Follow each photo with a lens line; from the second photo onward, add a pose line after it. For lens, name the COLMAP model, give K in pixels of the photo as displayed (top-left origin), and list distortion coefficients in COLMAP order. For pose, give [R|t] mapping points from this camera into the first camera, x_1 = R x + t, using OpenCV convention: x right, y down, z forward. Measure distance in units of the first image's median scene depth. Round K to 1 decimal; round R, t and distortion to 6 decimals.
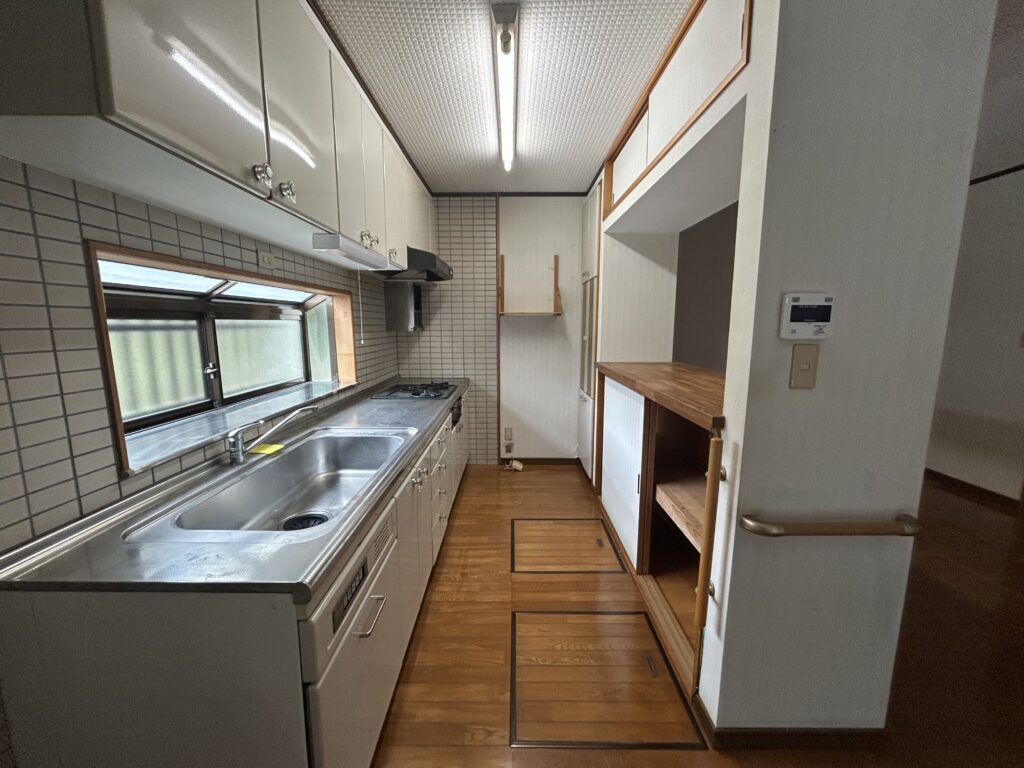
lens RADIAL K [[411.5, 0, 510.5], [0, 411.5, 384.5], [0, 0, 1]] dist [-0.001859, 0.000075]
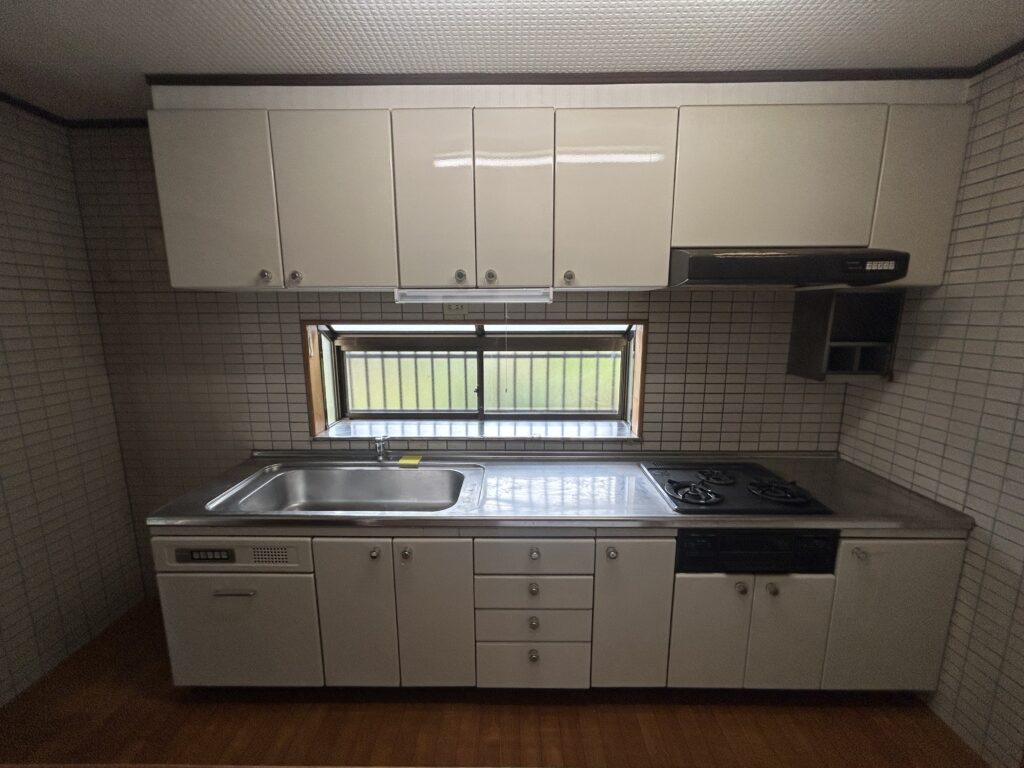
lens RADIAL K [[411.5, 0, 510.5], [0, 411.5, 384.5], [0, 0, 1]] dist [-0.001859, 0.000075]
pose [[-0.004464, 0.172390, -0.985019, 0.513202], [-0.146149, 0.974339, 0.171183, -0.276325], [0.989253, 0.144724, 0.020845, 1.031381]]
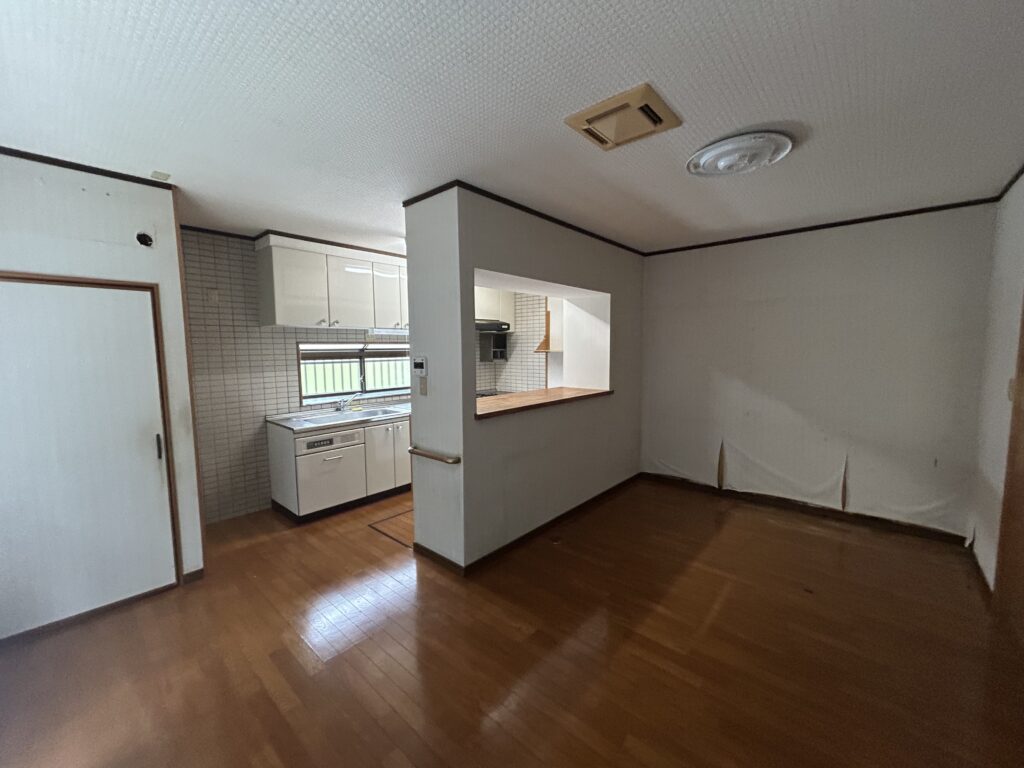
lens RADIAL K [[411.5, 0, 510.5], [0, 411.5, 384.5], [0, 0, 1]] dist [-0.001859, 0.000075]
pose [[0.753191, 0.055322, -0.655472, 1.560388], [-0.089340, 0.995827, -0.018611, -0.031314], [0.651707, 0.072578, 0.754990, -0.303385]]
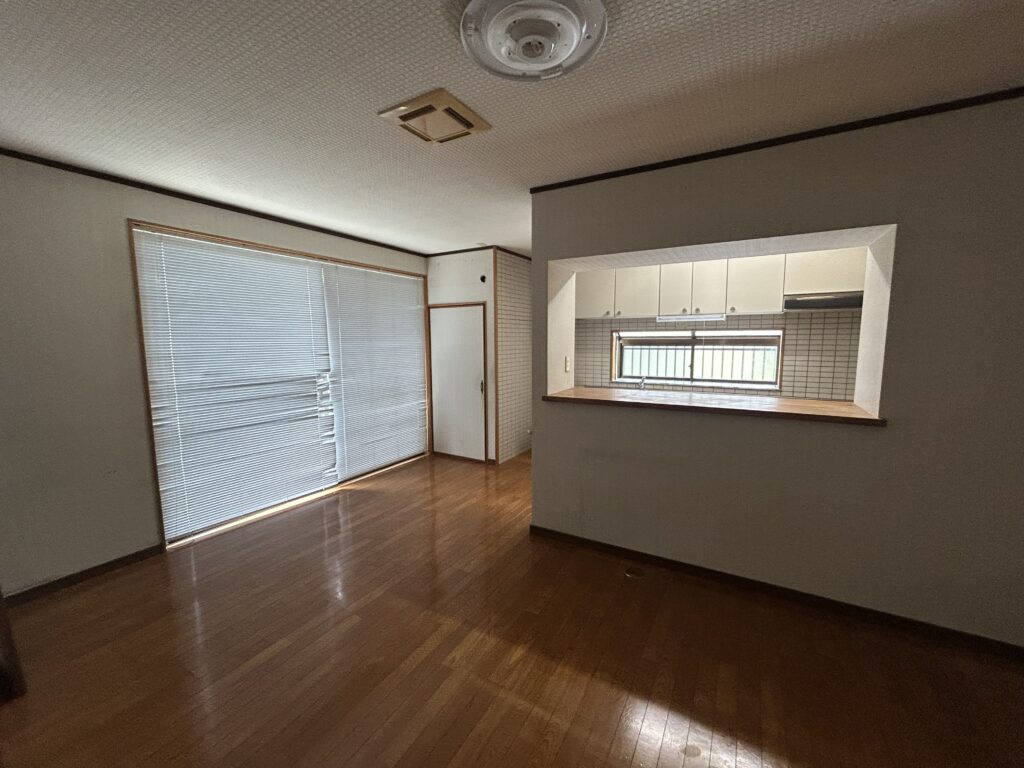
lens RADIAL K [[411.5, 0, 510.5], [0, 411.5, 384.5], [0, 0, 1]] dist [-0.001859, 0.000075]
pose [[-0.495572, 0.098984, -0.862908, 1.926129], [-0.122596, 0.975567, 0.182315, -0.239254], [0.859871, 0.196139, -0.471329, 1.214281]]
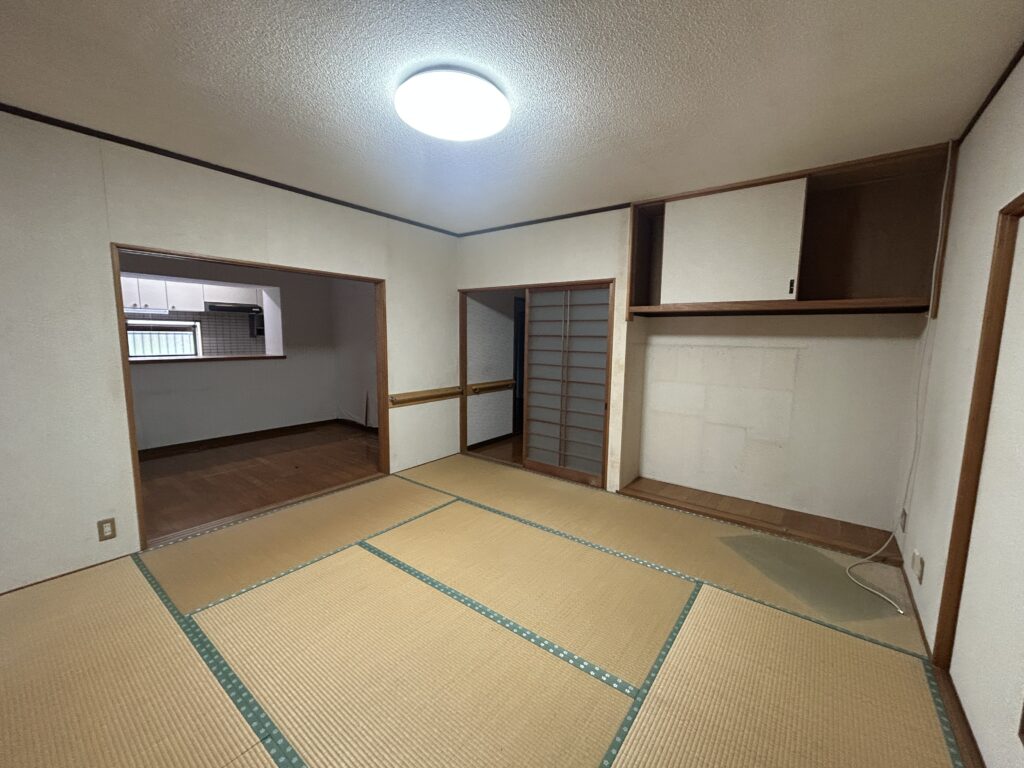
lens RADIAL K [[411.5, 0, 510.5], [0, 411.5, 384.5], [0, 0, 1]] dist [-0.001859, 0.000075]
pose [[0.797190, 0.085196, -0.597687, 3.585293], [-0.103345, 0.994638, 0.003938, -0.059329], [0.594817, 0.058628, 0.801720, 0.198384]]
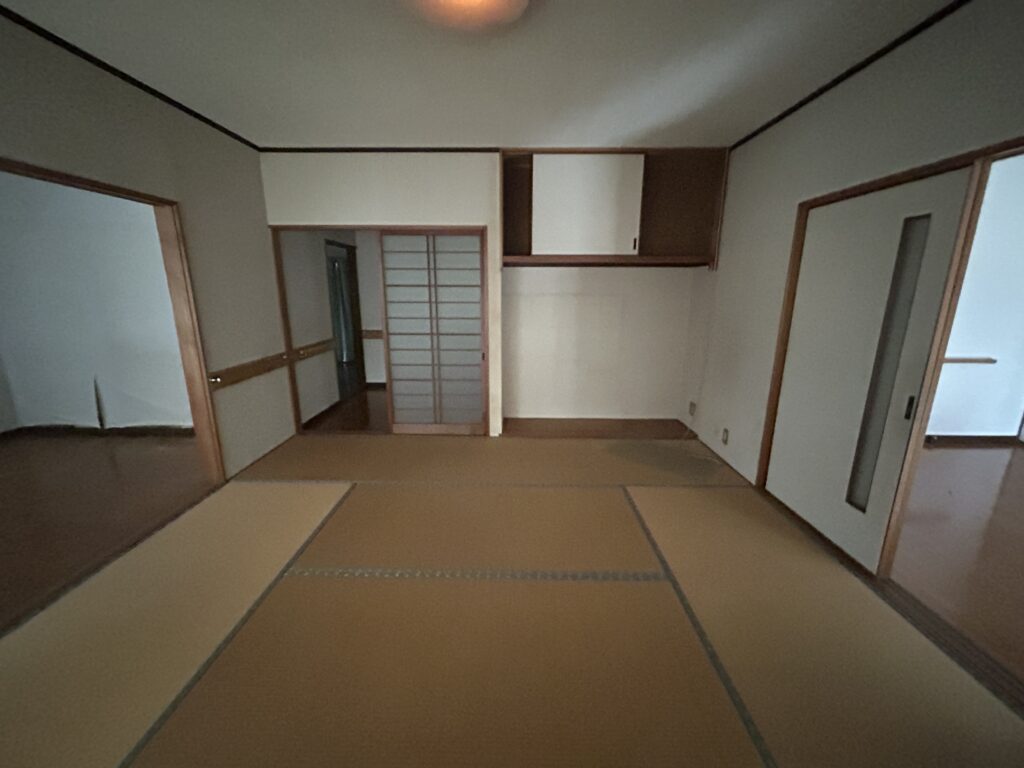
lens RADIAL K [[415.7, 0, 511.9], [0, 415.7, 382.2], [0, 0, 1]] dist [-0.000714, -0.000271]
pose [[0.999940, 0.006614, -0.008748, 2.992697], [-0.005847, 0.996364, 0.084999, -0.042097], [0.009278, -0.084943, 0.996343, 0.045748]]
